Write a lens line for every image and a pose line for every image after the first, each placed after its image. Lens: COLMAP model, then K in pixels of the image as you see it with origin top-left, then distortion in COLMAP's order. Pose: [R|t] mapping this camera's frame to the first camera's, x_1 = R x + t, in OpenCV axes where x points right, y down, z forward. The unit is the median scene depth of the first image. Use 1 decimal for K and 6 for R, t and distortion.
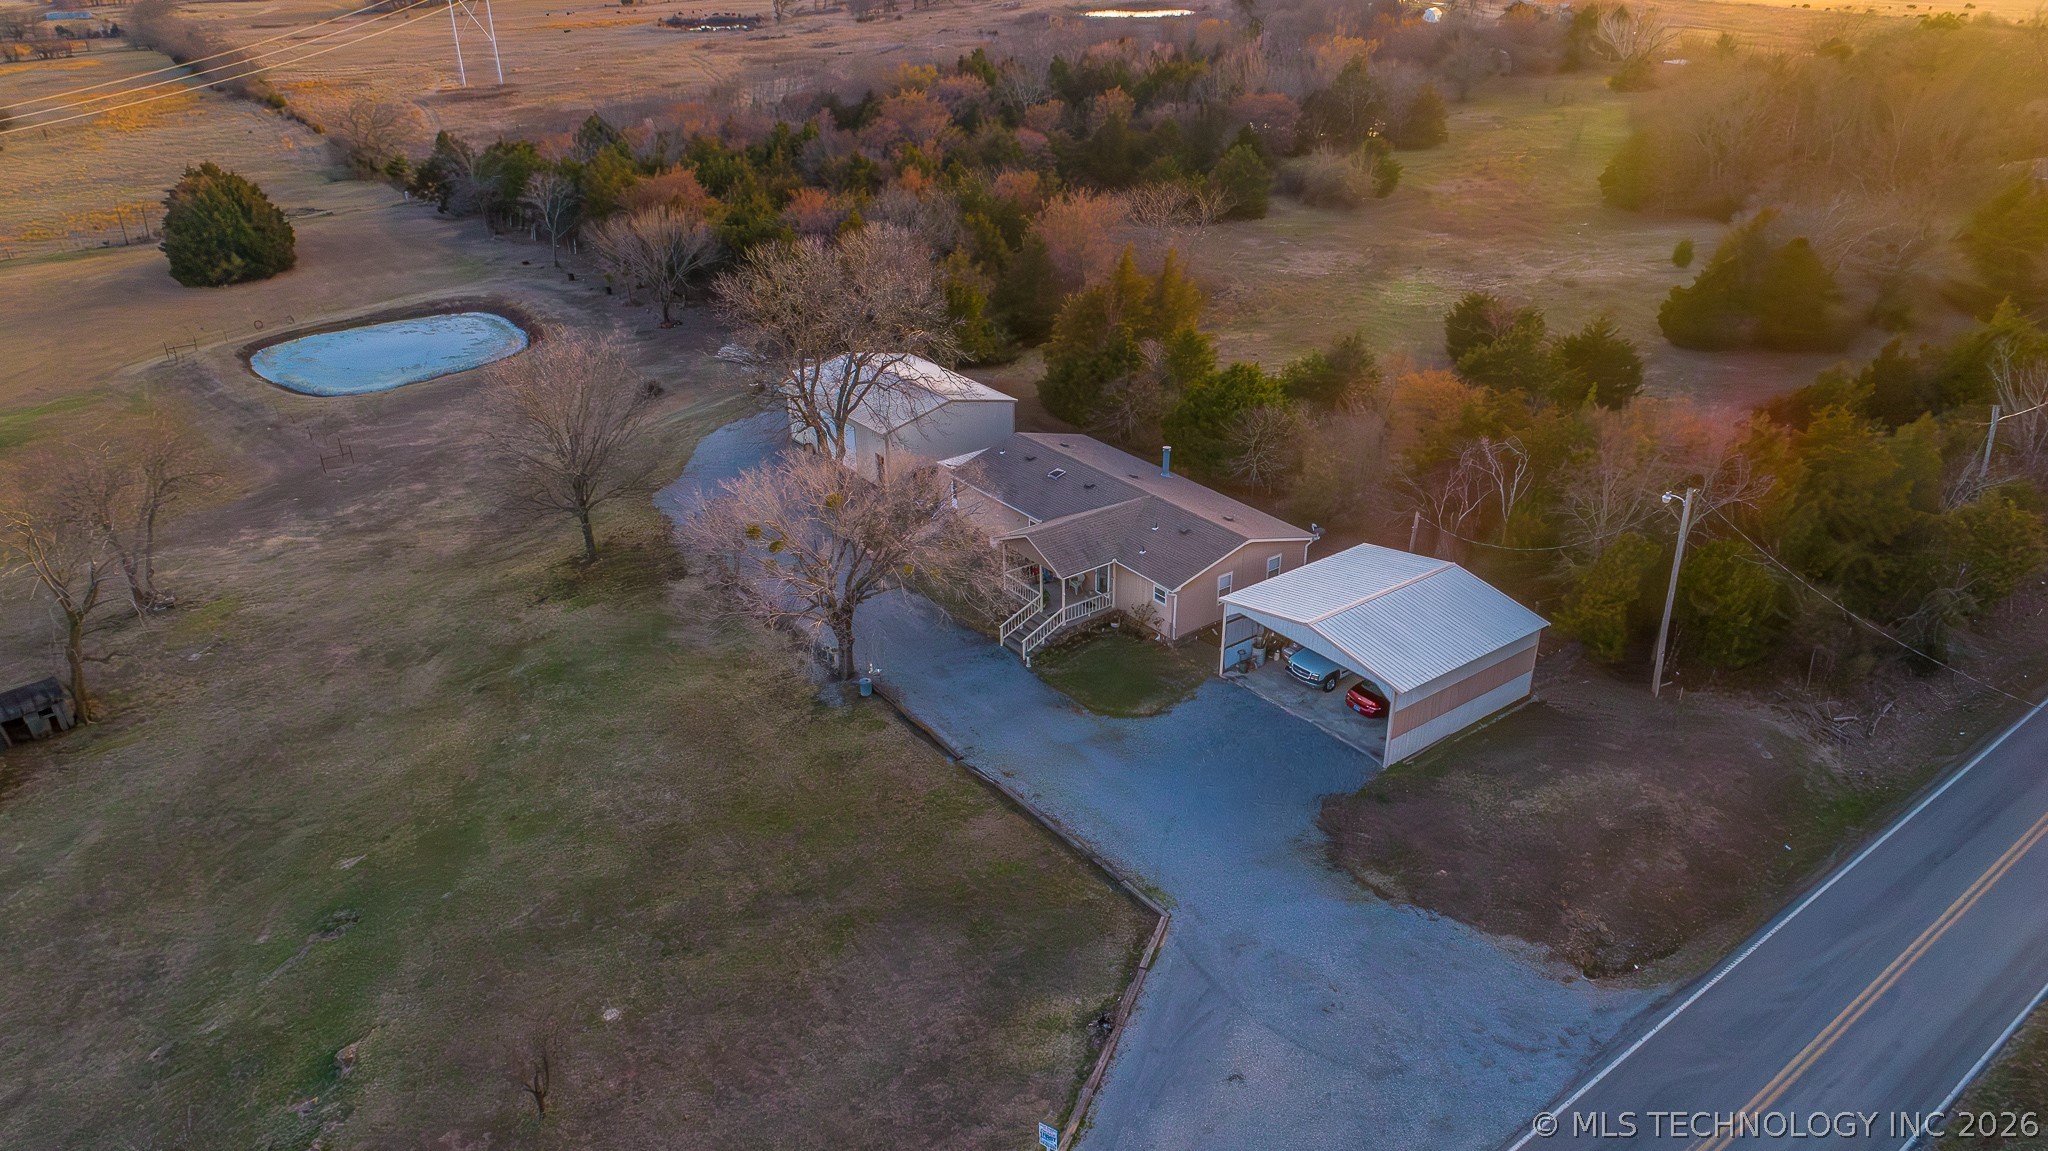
lens RADIAL K [[1371.8, 0, 1024.0], [0, 1371.8, 575.5], [0, 0, 1]] dist [-0.020801, 0.015734]
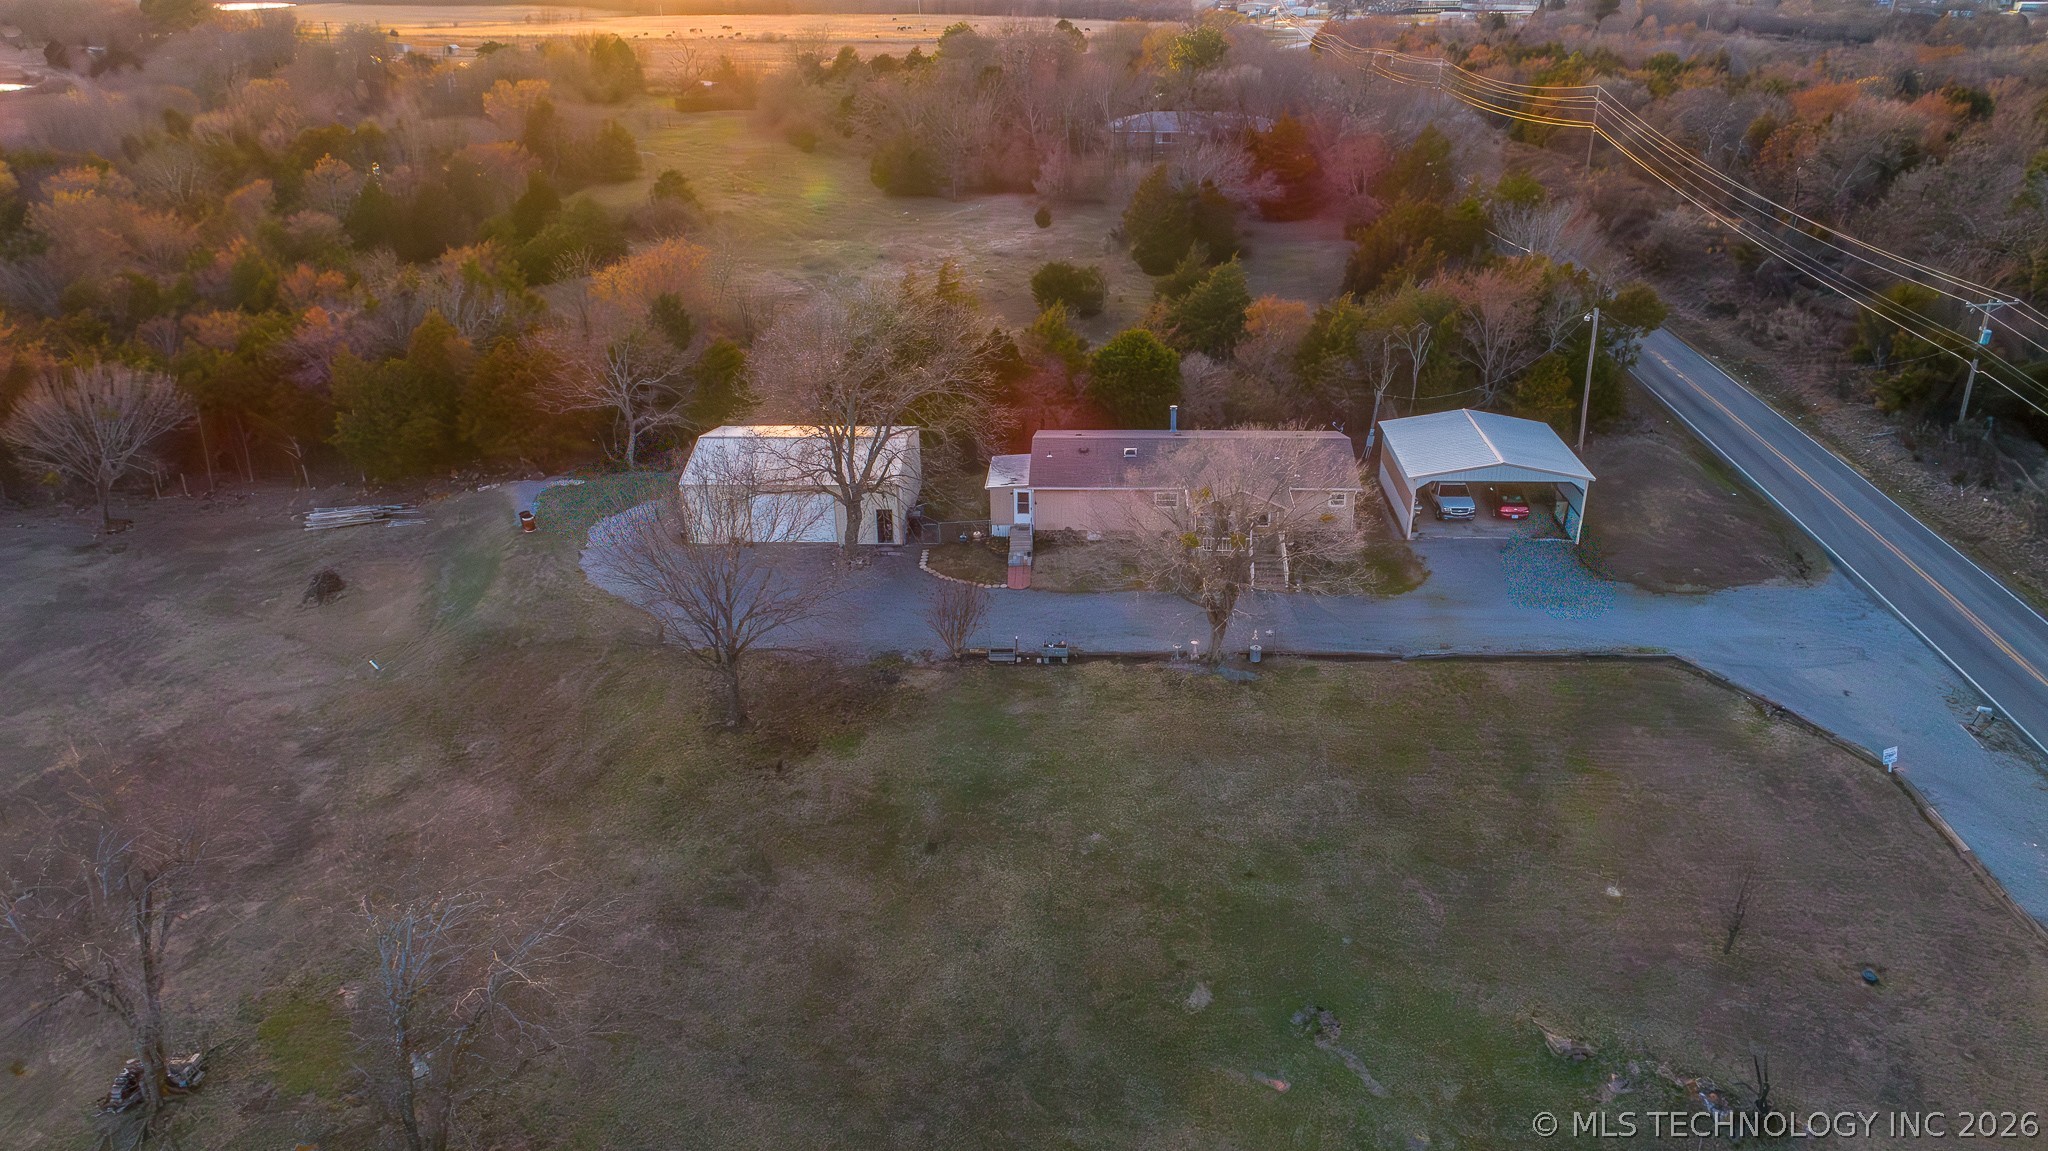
lens RADIAL K [[1371.8, 0, 1024.0], [0, 1371.8, 575.5], [0, 0, 1]] dist [-0.020801, 0.015734]
pose [[0.645994, -0.331717, 0.687499, -1.090769], [0.345744, 0.930112, 0.123906, -0.197447], [-0.680553, 0.157656, 0.715536, 0.390340]]
